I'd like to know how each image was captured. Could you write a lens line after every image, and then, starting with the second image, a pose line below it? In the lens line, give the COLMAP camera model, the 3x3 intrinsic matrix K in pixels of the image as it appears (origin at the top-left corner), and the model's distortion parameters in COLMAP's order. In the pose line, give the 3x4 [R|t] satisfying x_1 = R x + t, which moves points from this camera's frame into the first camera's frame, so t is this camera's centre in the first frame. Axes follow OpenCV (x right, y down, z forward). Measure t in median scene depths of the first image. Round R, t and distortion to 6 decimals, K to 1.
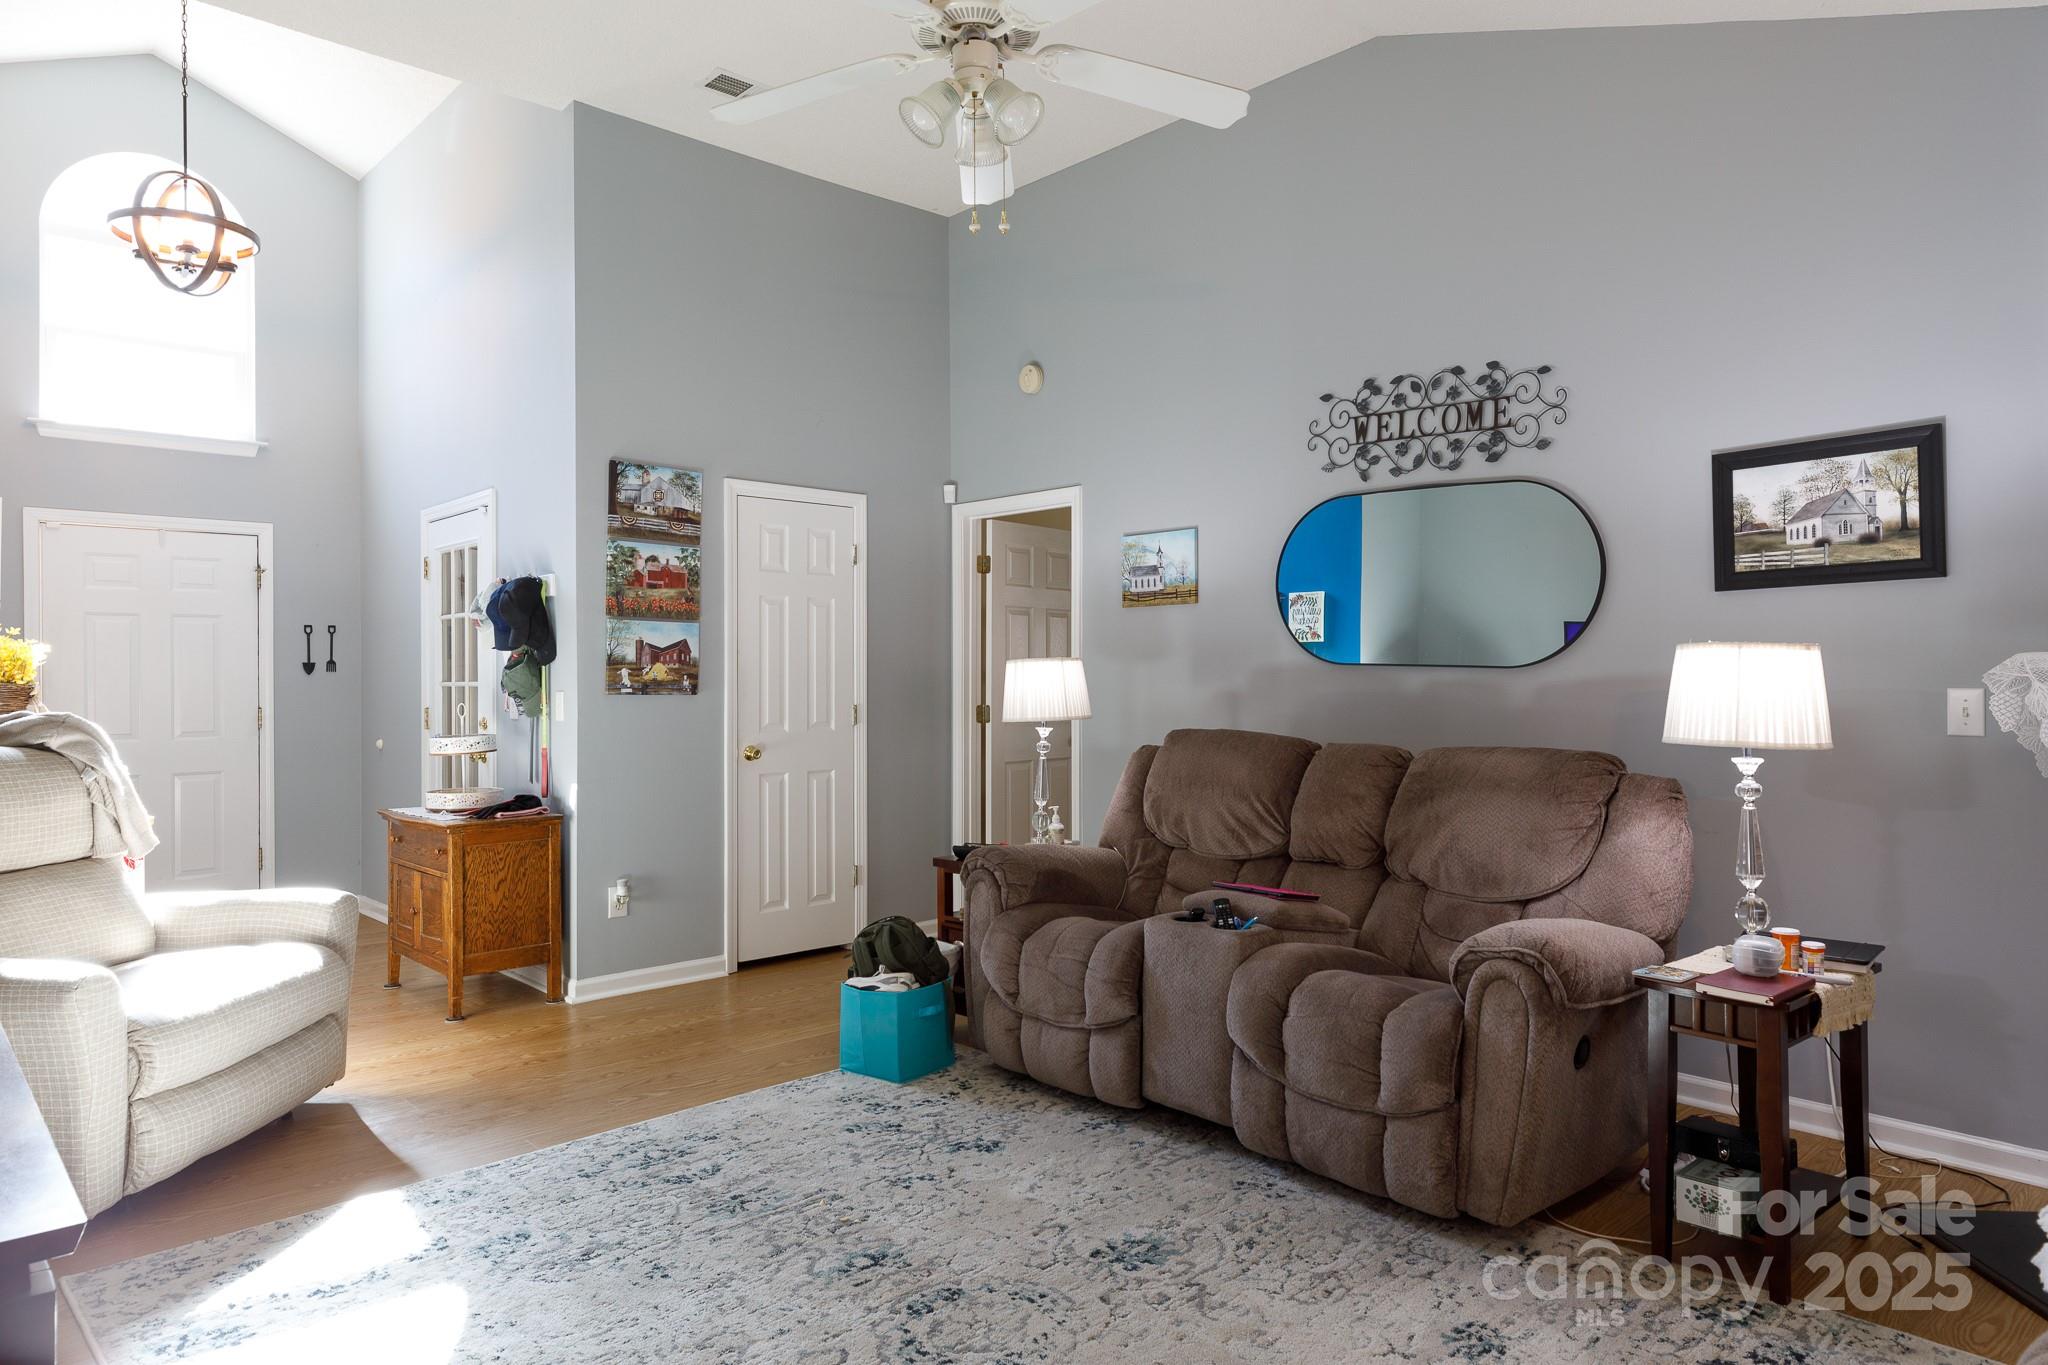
lens RADIAL K [[1290.3, 0, 1012.2], [0, 1290.3, 653.8], [0, 0, 1]] dist [0.008462, -0.002302]
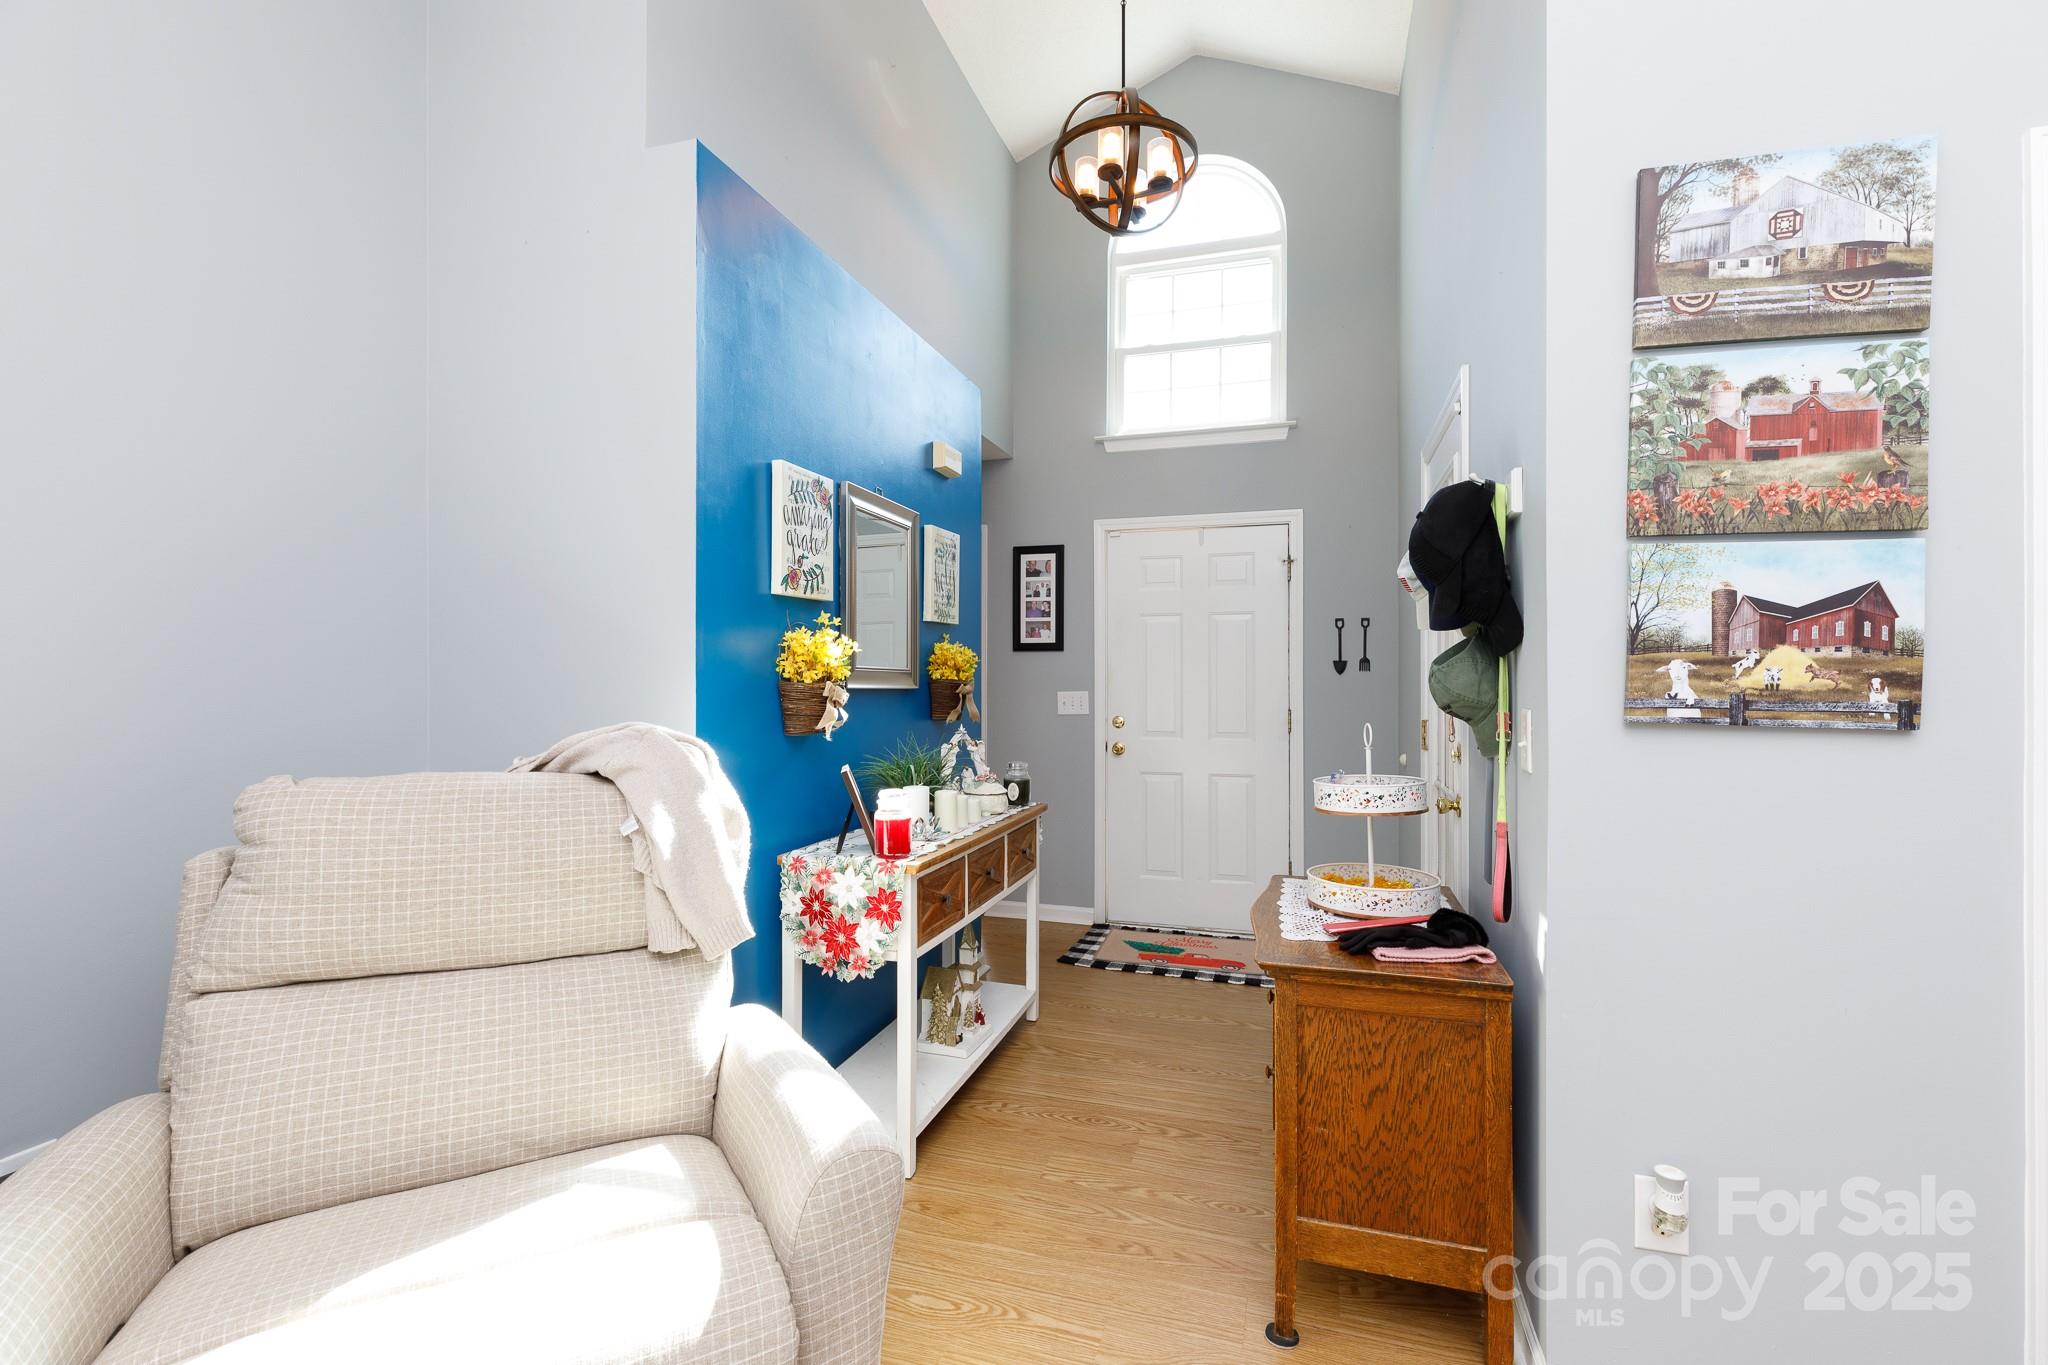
lens RADIAL K [[925.1, 0, 1017.3], [0, 925.1, 673.6], [0, 0, 1]] dist [0.000304, 0.000764]
pose [[0.510012, 0.002964, -0.860162, -0.149110], [0.009096, 0.999920, 0.008839, 0.010859], [0.860119, -0.012332, 0.509944, 0.650062]]
